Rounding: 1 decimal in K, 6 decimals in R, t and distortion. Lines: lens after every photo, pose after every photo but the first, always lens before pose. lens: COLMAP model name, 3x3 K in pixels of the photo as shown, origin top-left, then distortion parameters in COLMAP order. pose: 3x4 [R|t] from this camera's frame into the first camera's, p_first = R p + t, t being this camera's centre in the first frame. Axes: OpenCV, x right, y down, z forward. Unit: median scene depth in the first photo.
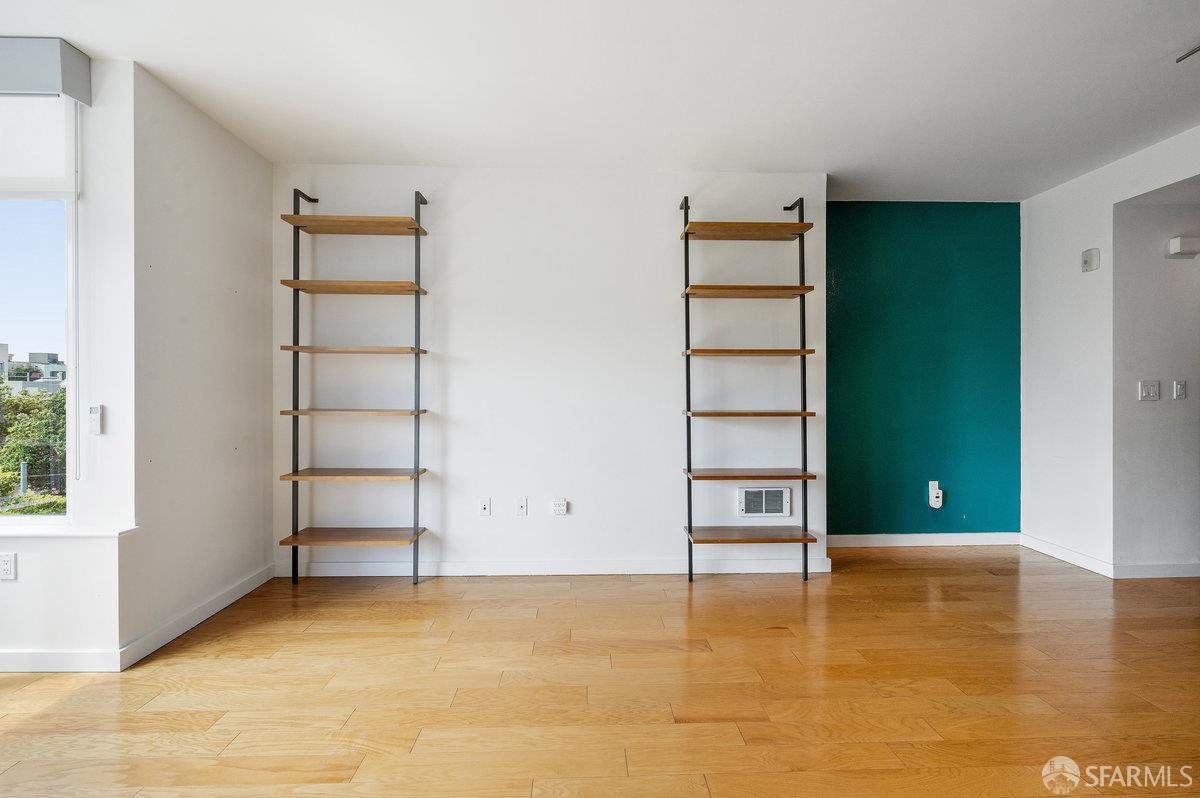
lens RADIAL K [[521.9, 0, 599.4], [0, 521.9, 391.7], [0, 0, 1]] dist [-0.001693, -0.000180]
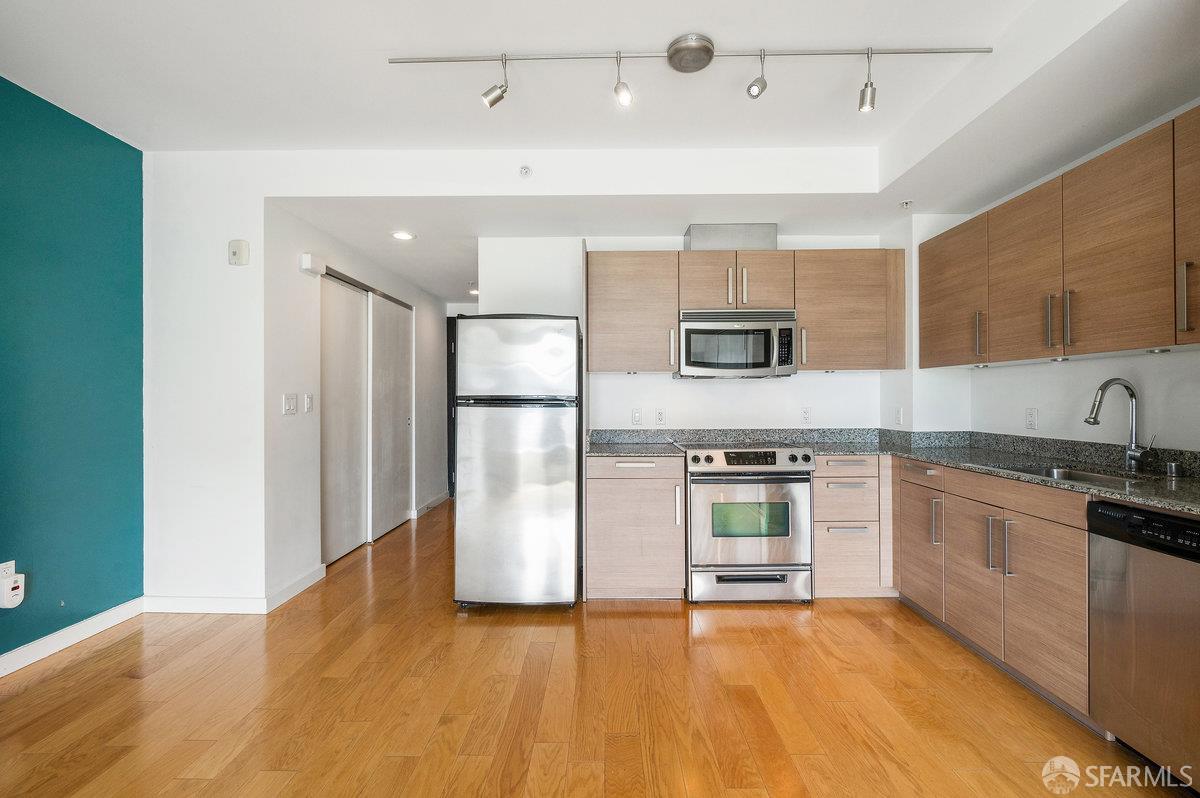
lens RADIAL K [[521.8, 0, 600.0], [0, 521.8, 399.0], [0, 0, 1]] dist [-0.000422, 0.000185]
pose [[0.042327, 0.004614, 0.999093, 0.108636], [0.008633, 0.999950, -0.004984, -0.001098], [-0.999066, 0.008836, 0.042285, 0.376458]]
